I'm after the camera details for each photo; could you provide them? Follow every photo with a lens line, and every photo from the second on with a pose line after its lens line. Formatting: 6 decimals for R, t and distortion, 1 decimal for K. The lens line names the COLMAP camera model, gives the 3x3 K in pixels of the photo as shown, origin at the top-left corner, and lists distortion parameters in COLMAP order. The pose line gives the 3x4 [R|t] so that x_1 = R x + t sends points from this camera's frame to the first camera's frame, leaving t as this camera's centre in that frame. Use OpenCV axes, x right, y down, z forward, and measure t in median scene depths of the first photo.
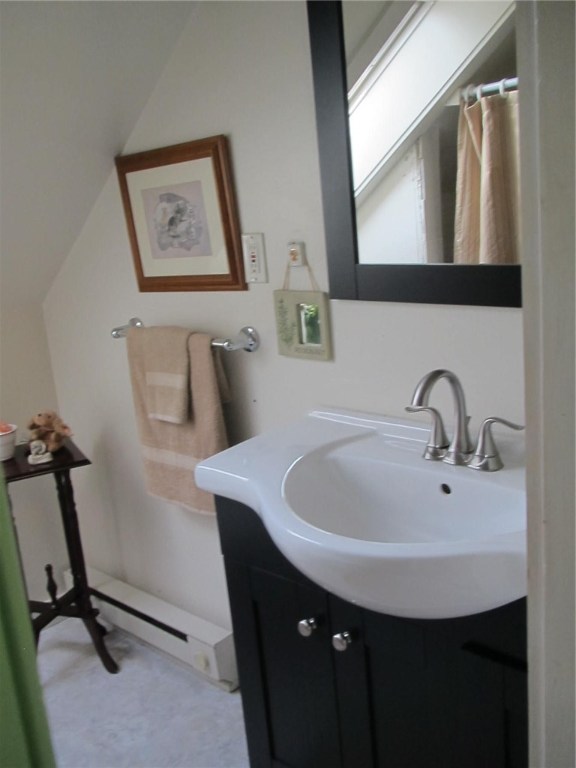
lens RADIAL K [[802.5, 0, 288.0], [0, 802.5, 384.0], [0, 0, 1]] dist [-0.089022, 0.107515]
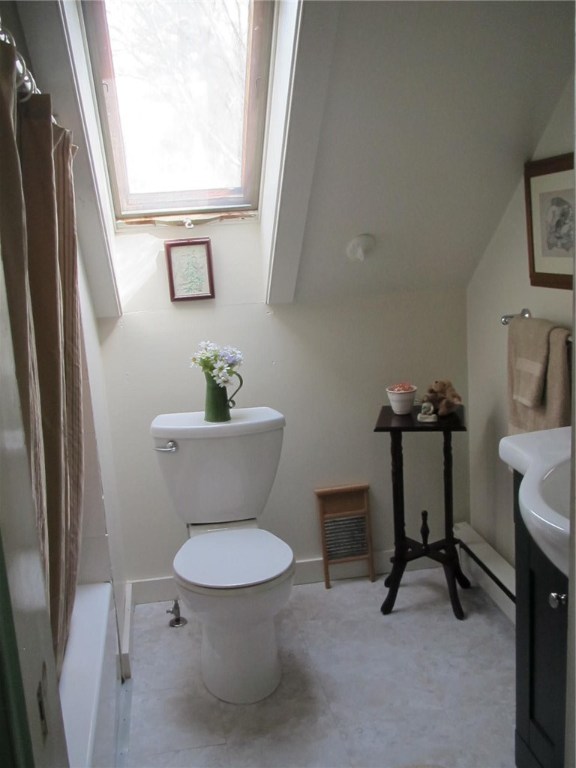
lens RADIAL K [[802.5, 0, 288.0], [0, 802.5, 384.0], [0, 0, 1]] dist [-0.089022, 0.107515]
pose [[0.792691, 0.164685, -0.586959, 0.219661], [-0.154655, 0.985647, 0.067684, -0.004123], [0.589681, 0.037123, 0.806783, -0.076738]]
